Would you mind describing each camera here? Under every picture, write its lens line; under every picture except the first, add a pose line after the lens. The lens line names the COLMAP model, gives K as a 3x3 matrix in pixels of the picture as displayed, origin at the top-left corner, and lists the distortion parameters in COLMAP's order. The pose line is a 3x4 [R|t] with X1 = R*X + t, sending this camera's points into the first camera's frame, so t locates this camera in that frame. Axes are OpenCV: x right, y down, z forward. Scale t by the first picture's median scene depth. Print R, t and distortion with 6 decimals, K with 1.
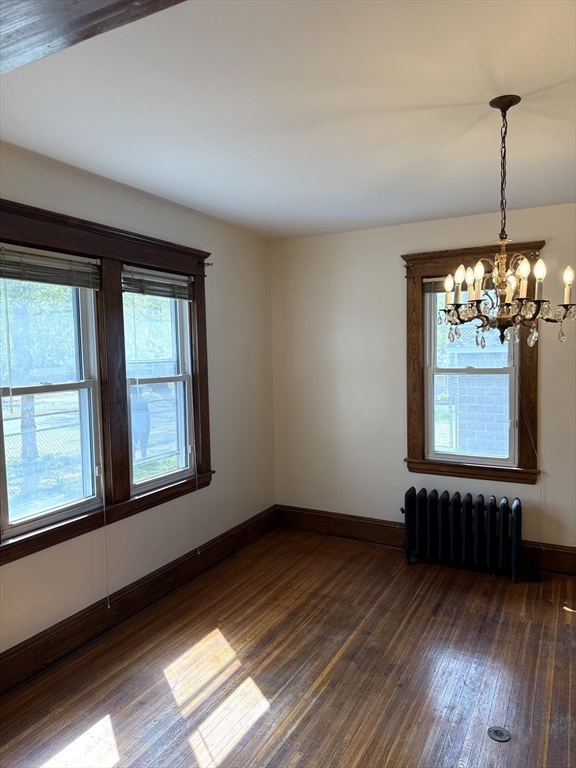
lens RADIAL K [[546.0, 0, 290.1], [0, 546.0, 380.1], [0, 0, 1]] dist [0.018566, -0.020545]
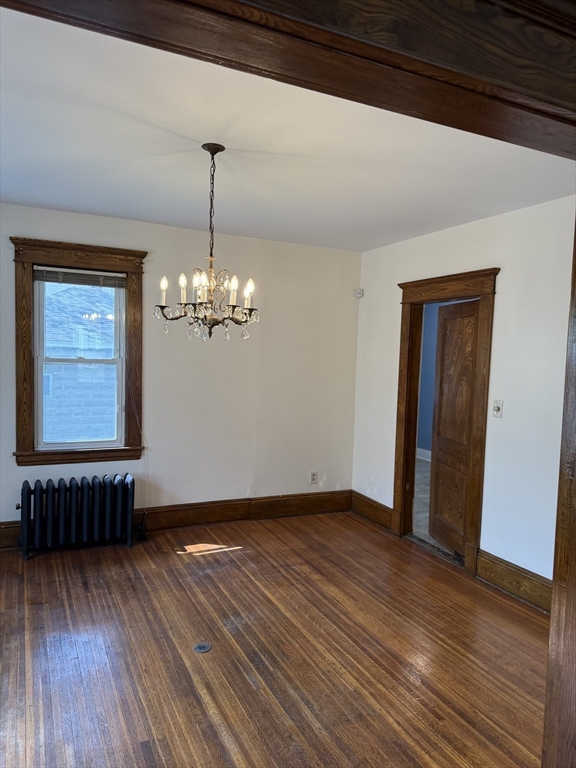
lens RADIAL K [[546.0, 0, 288.7], [0, 546.0, 384.2], [0, 0, 1]] dist [0.018566, -0.020545]
pose [[0.592357, -0.018543, 0.805462, -0.306446], [0.002914, 0.999778, 0.020874, 0.007690], [-0.805670, -0.010018, 0.592279, 0.059438]]
